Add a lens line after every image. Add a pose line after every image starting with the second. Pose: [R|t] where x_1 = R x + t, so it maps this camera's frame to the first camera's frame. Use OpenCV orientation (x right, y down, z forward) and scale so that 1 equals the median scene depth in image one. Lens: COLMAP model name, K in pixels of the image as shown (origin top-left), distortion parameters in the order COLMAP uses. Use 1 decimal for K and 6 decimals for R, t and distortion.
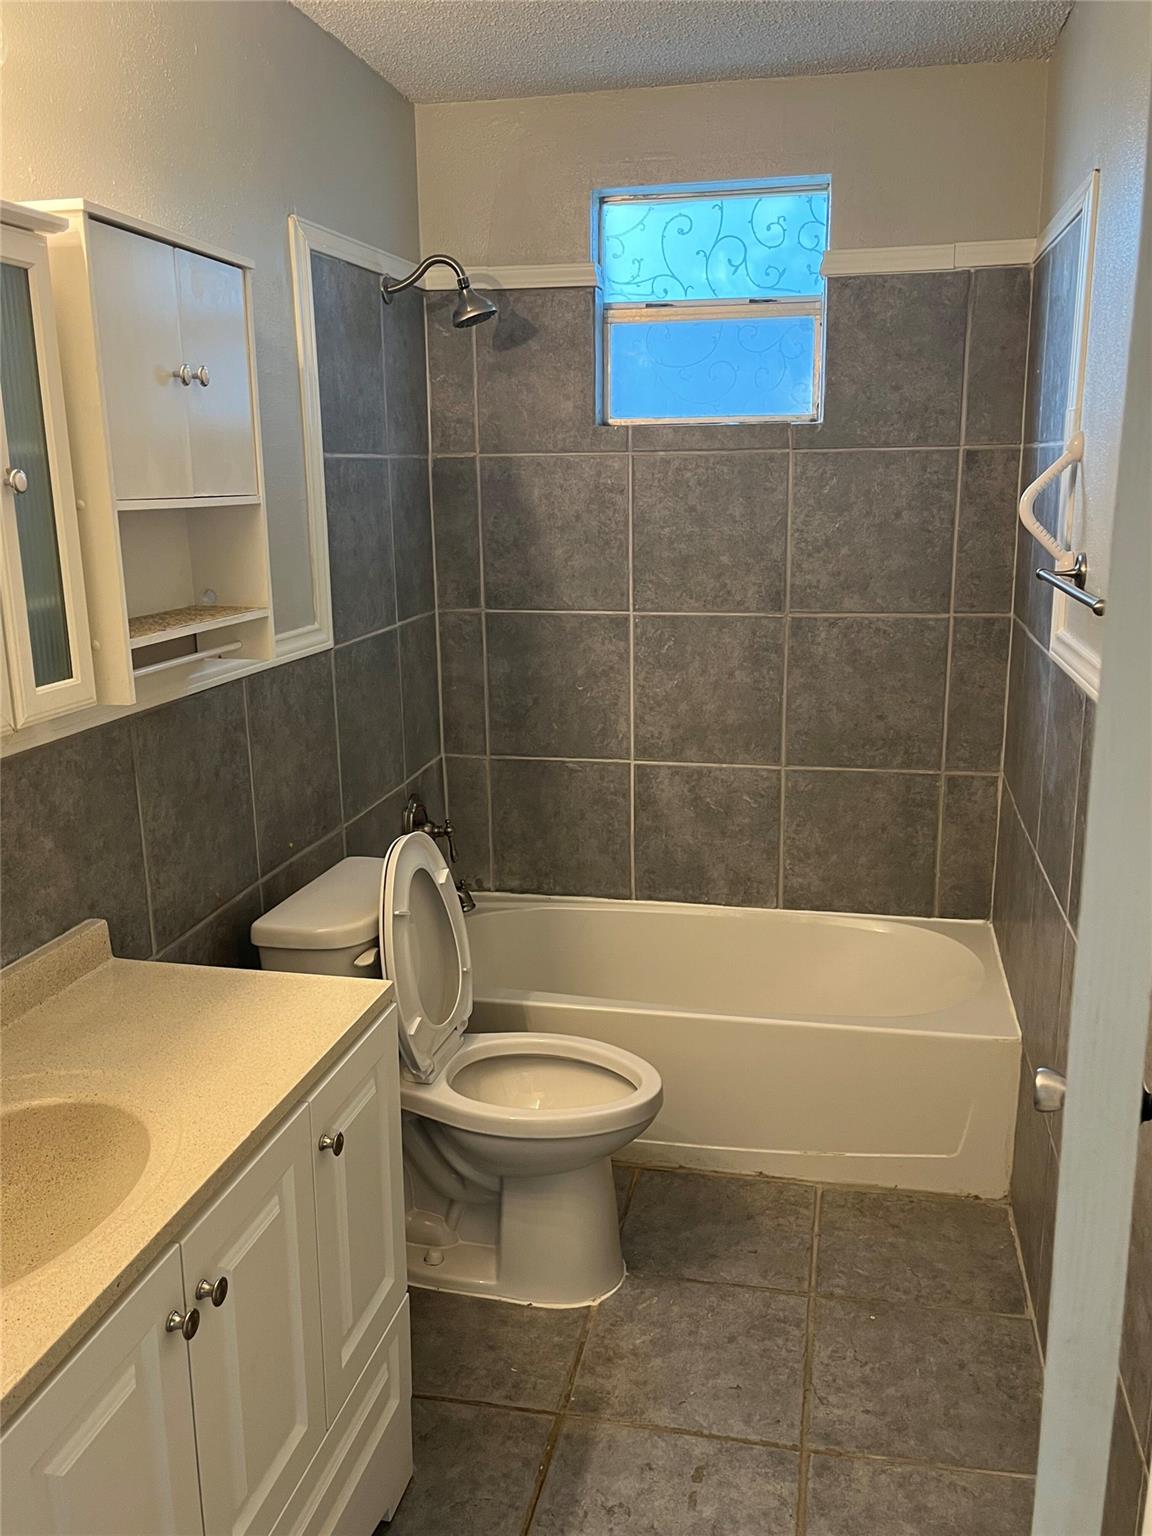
lens RADIAL K [[1289.9, 0, 578.3], [0, 1289.9, 773.8], [0, 0, 1]] dist [0.056274, -0.070305]
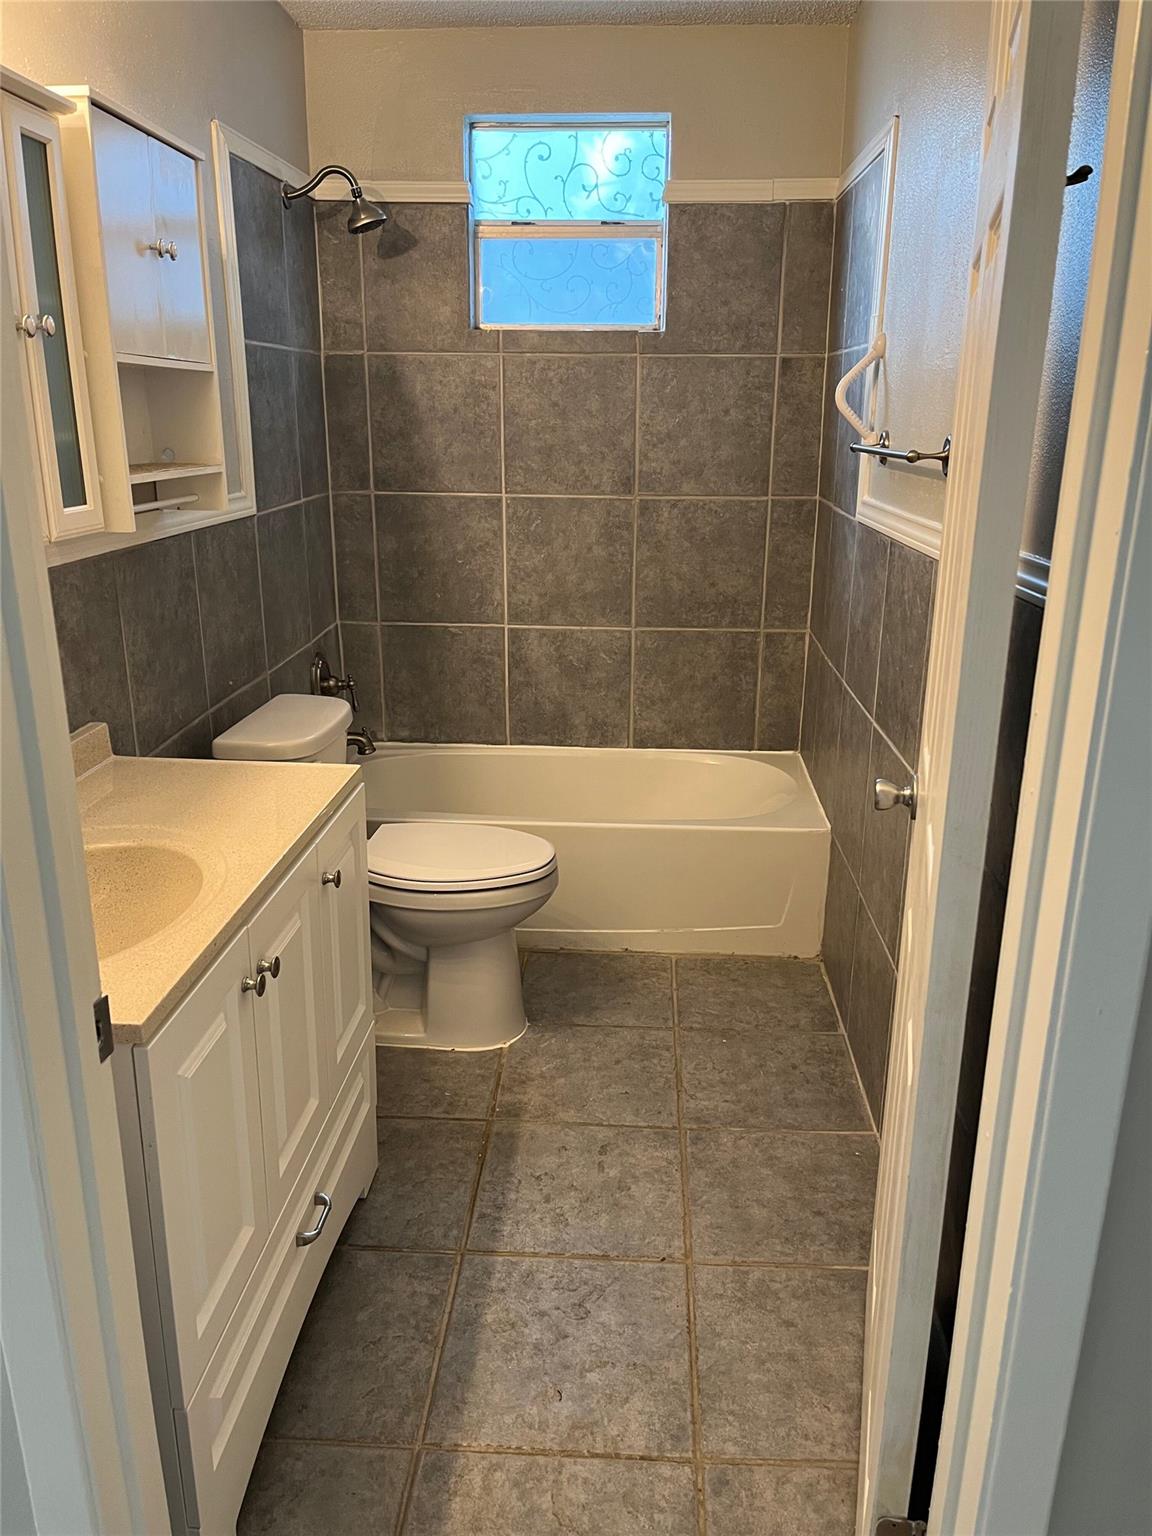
lens RADIAL K [[1177.2, 0, 576.0], [0, 1177.2, 764.6], [0, 0, 1]] dist [0.065199, -0.080530]
pose [[0.988290, -0.025265, 0.150480, -0.075013], [0.015874, 0.997869, 0.063284, 0.063017], [-0.151759, -0.060154, 0.986585, -0.092944]]
